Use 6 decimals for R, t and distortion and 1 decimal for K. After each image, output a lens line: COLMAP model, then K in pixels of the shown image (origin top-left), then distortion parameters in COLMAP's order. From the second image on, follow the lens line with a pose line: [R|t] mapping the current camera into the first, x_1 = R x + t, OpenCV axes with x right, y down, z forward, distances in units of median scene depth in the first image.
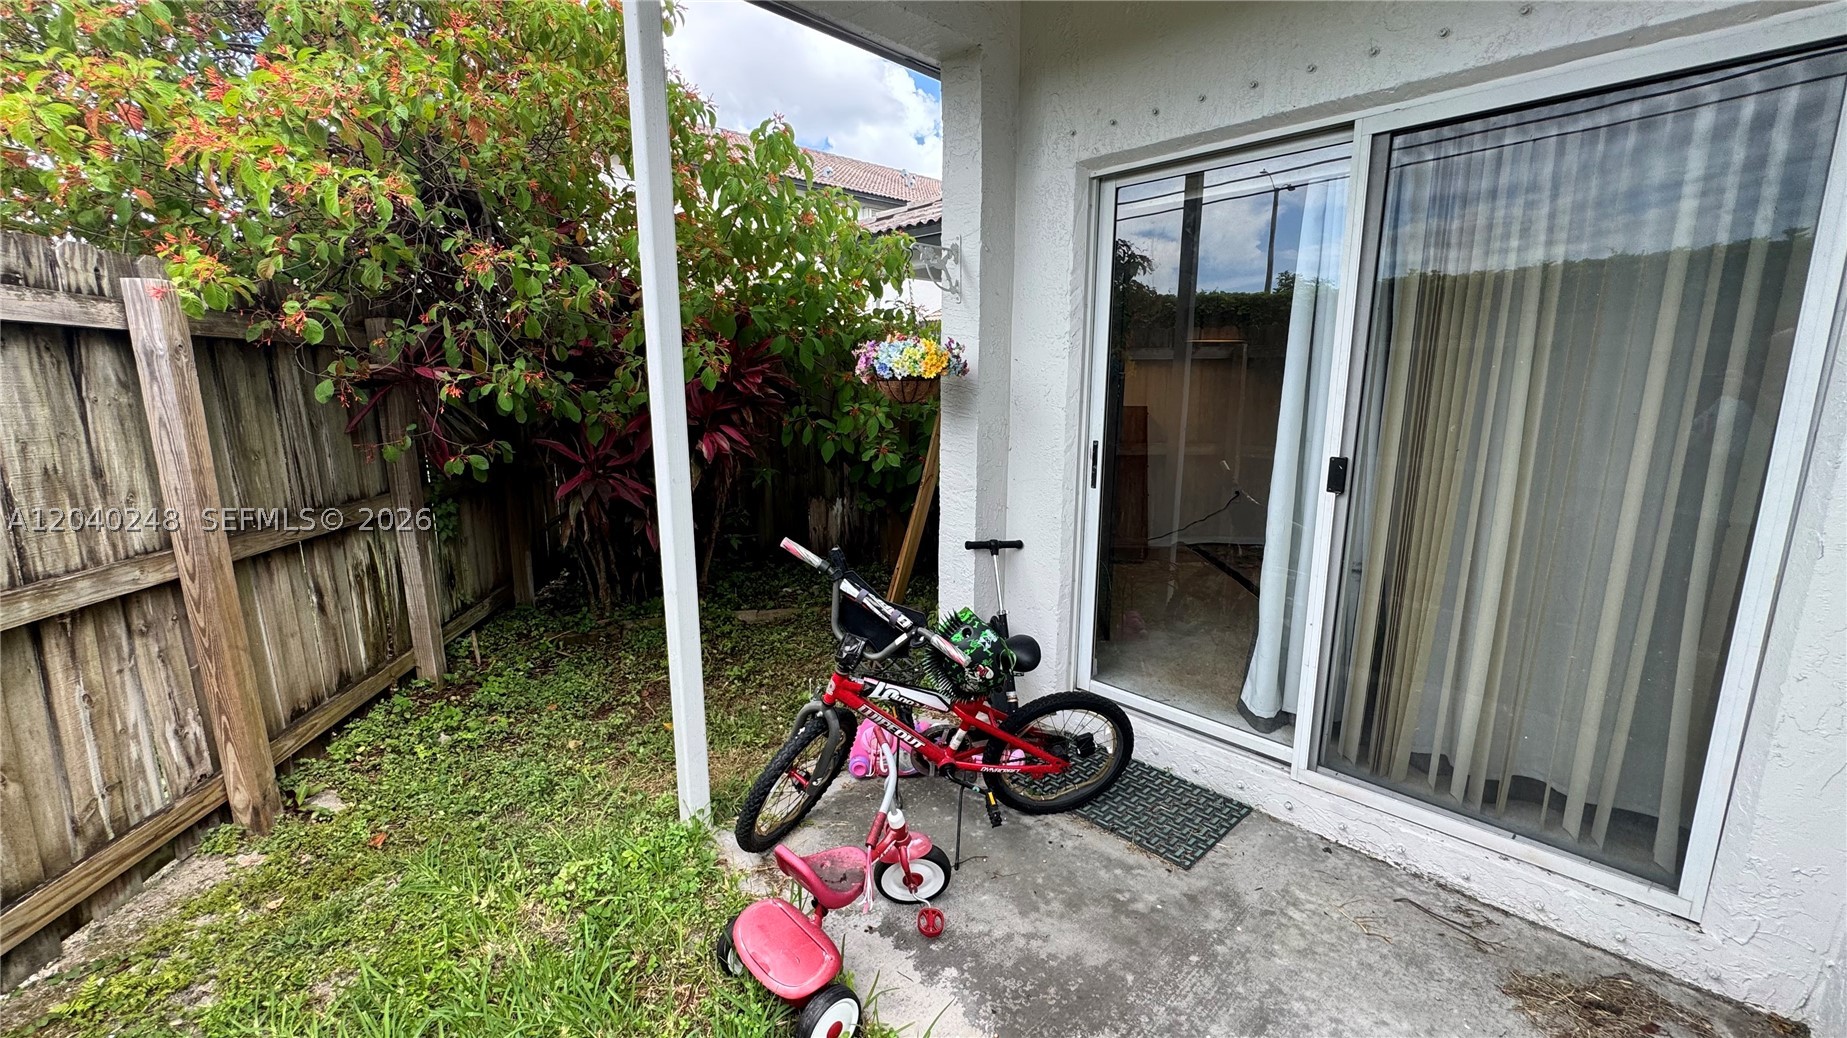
lens RADIAL K [[738.8, 0, 920.5], [0, 738.8, 519.5], [0, 0, 1]] dist [-0.003272, 0.000078]
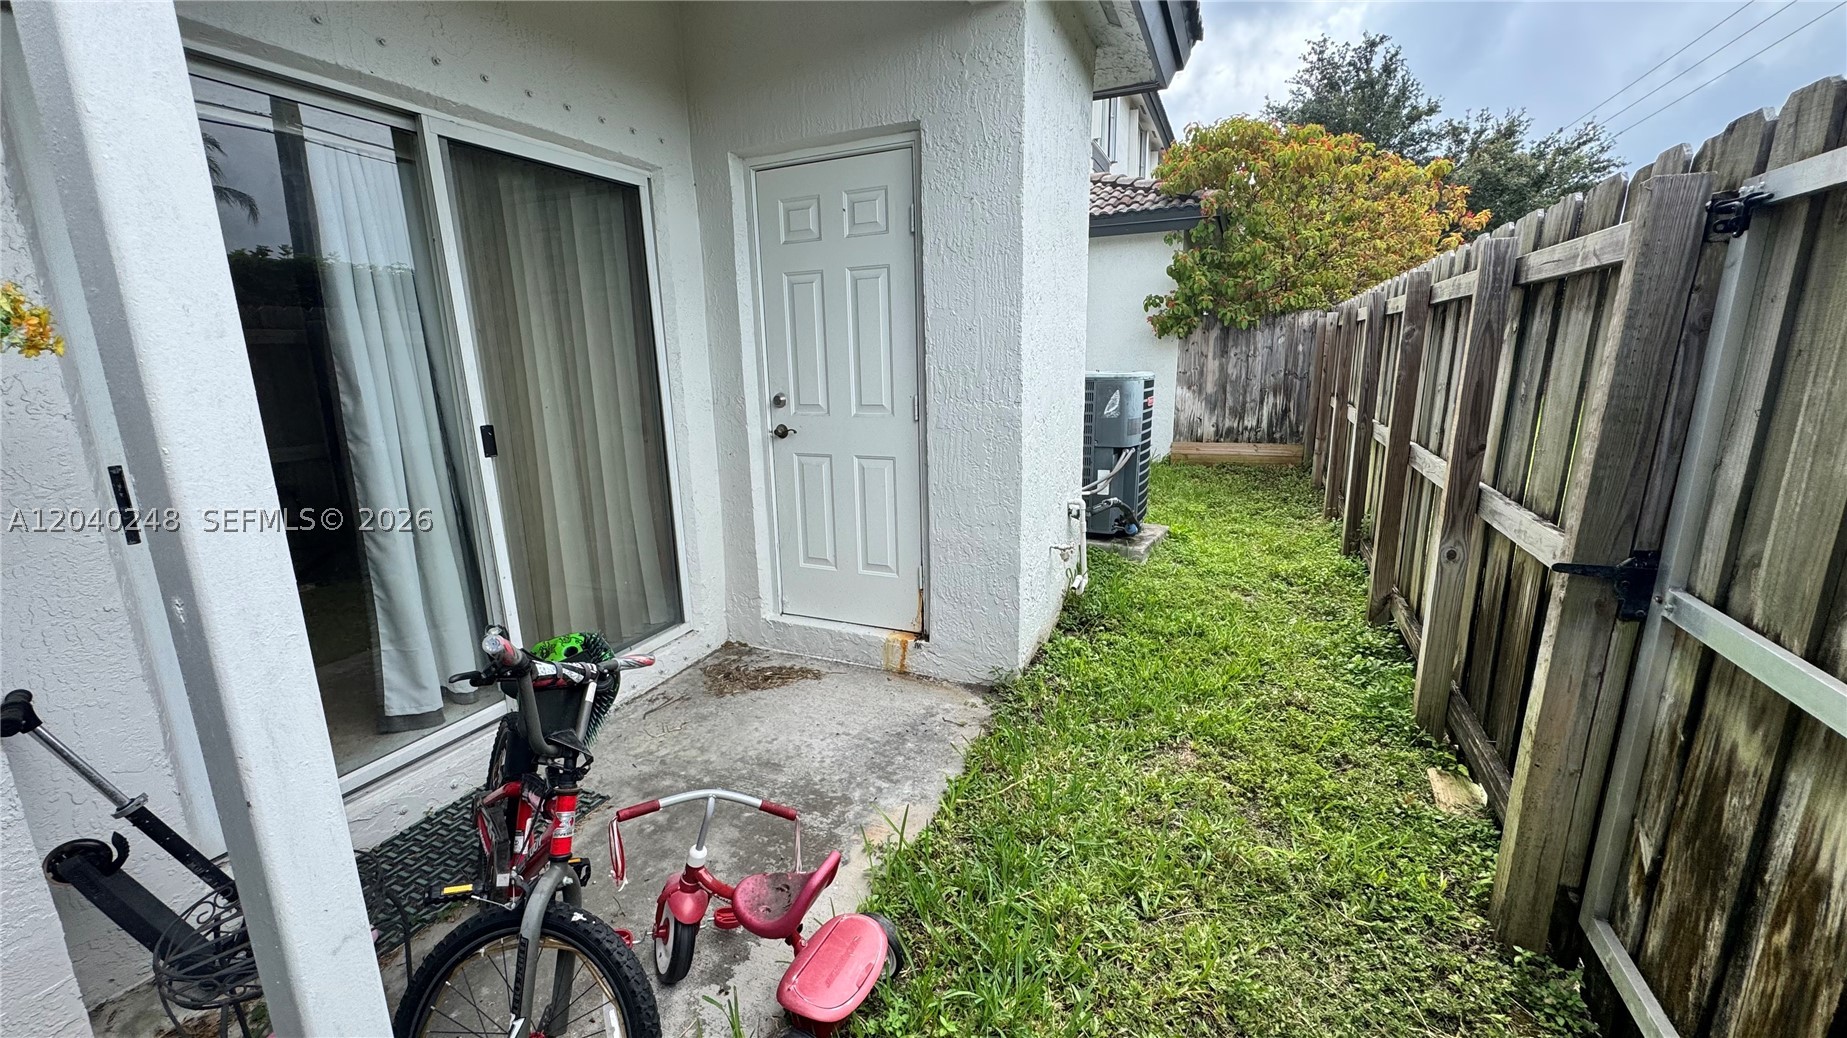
lens RADIAL K [[738.8, 0, 920.5], [0, 738.8, 519.5], [0, 0, 1]] dist [-0.003272, 0.000078]
pose [[-0.382736, -0.194164, 0.903224, -0.791564], [0.203083, 0.936070, 0.287280, -0.150350], [-0.901261, 0.293382, -0.318836, 0.866922]]
